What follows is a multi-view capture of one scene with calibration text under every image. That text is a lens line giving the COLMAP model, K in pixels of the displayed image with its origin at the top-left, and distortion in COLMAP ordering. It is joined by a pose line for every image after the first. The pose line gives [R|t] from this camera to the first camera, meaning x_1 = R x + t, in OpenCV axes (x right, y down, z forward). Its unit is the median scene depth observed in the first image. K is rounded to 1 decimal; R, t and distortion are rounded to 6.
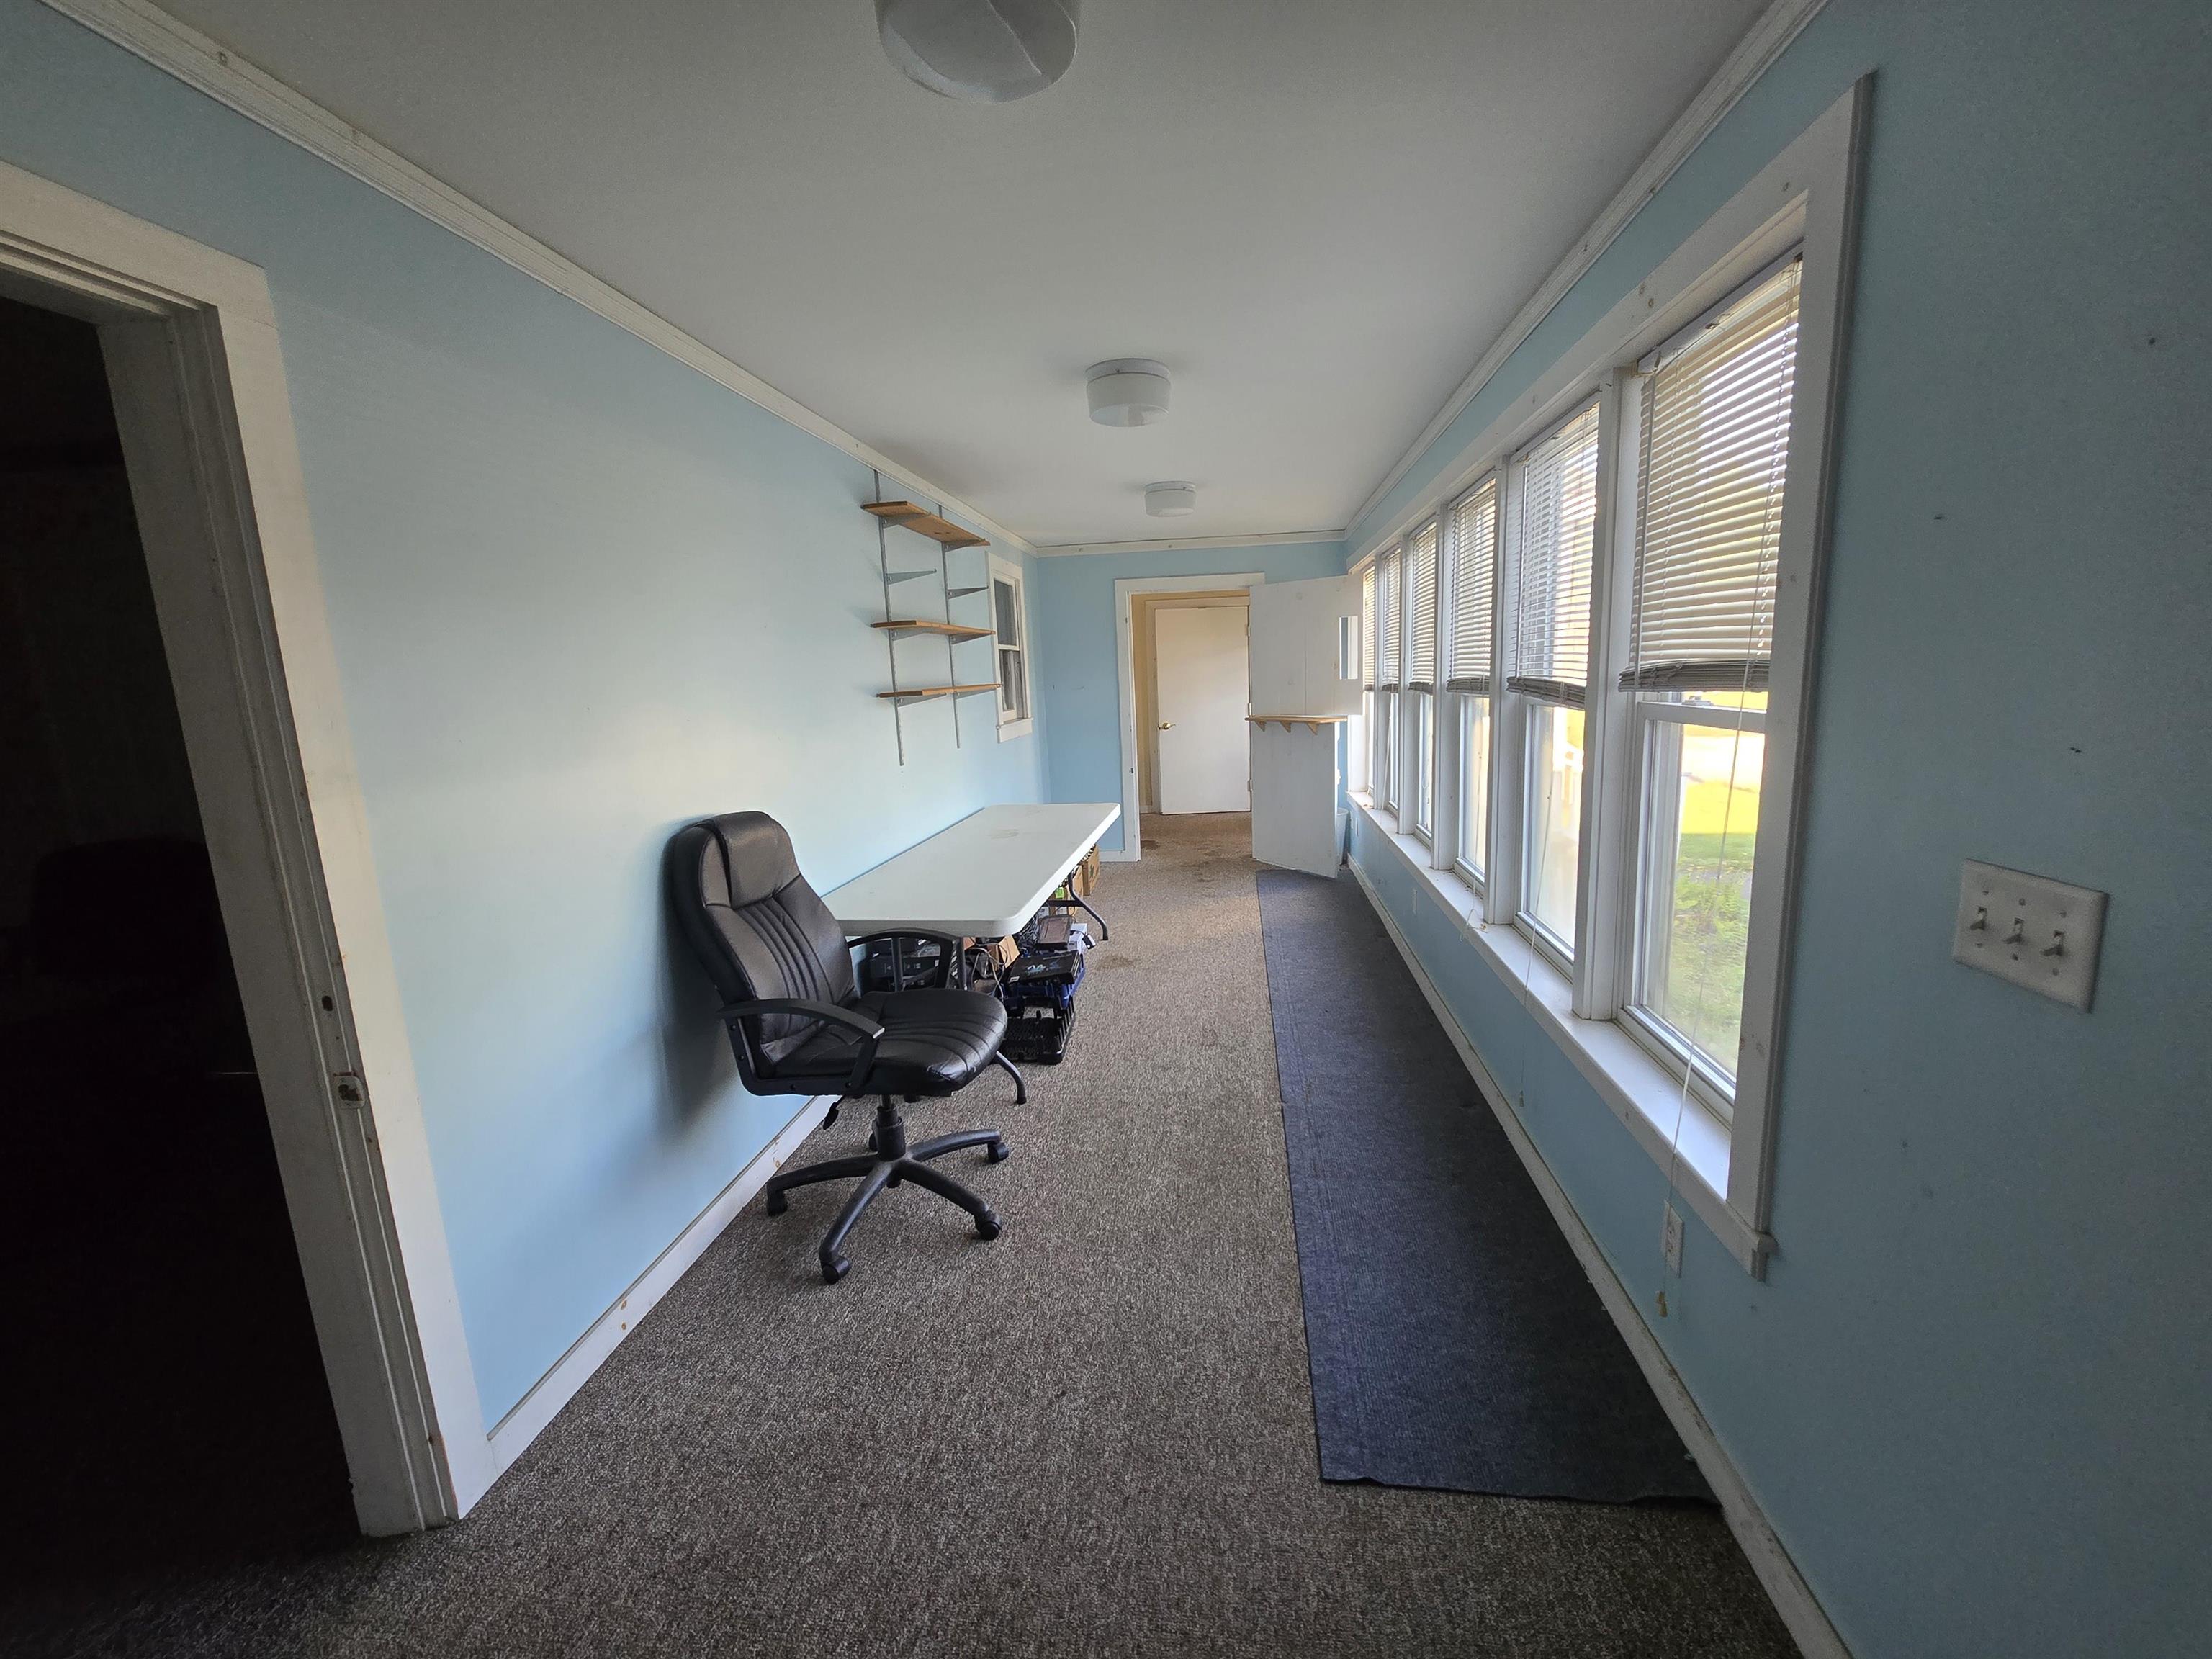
lens RADIAL K [[902.3, 0, 1117.2], [0, 902.3, 827.9], [0, 0, 1]] dist [-0.001344, 0.004387]
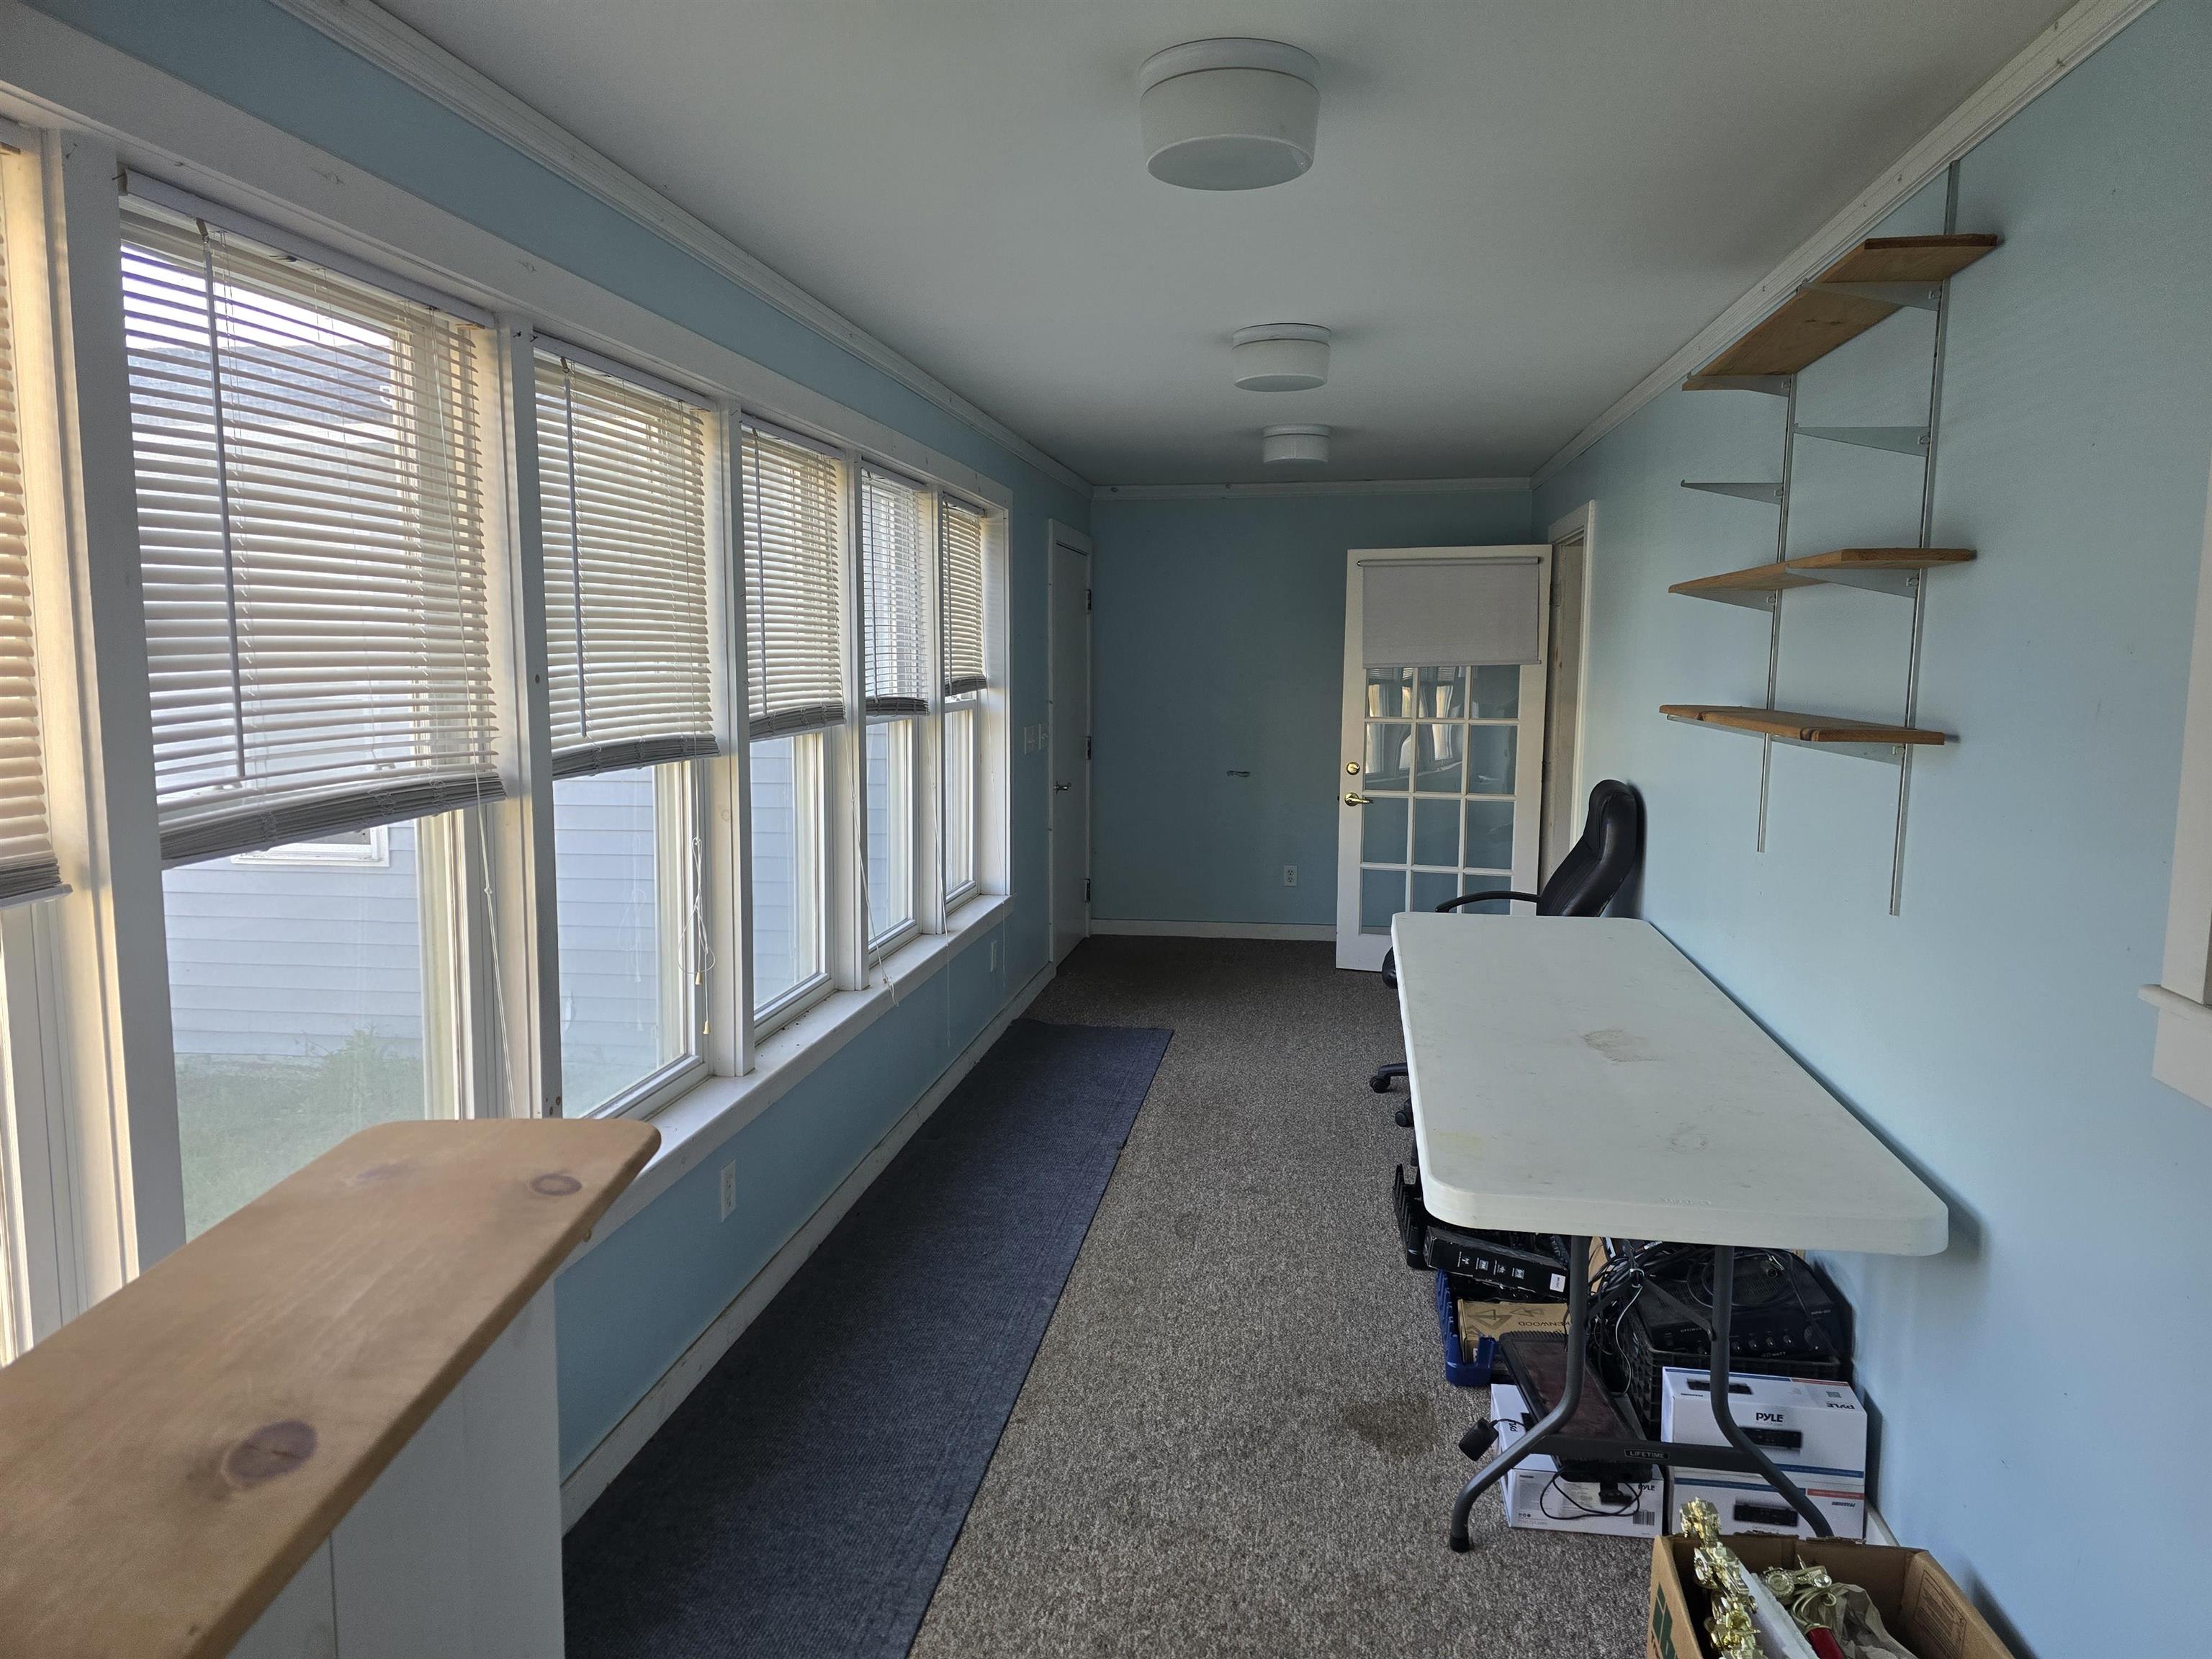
lens RADIAL K [[1536.4, 0, 1106.0], [0, 1536.4, 829.5], [0, 0, 1]] dist [0.001066, 0.000096]
pose [[-0.999075, 0.033067, 0.027472, 0.138205], [0.039465, 0.958876, 0.281069, -0.422909], [-0.017048, 0.281893, -0.959294, 2.287896]]
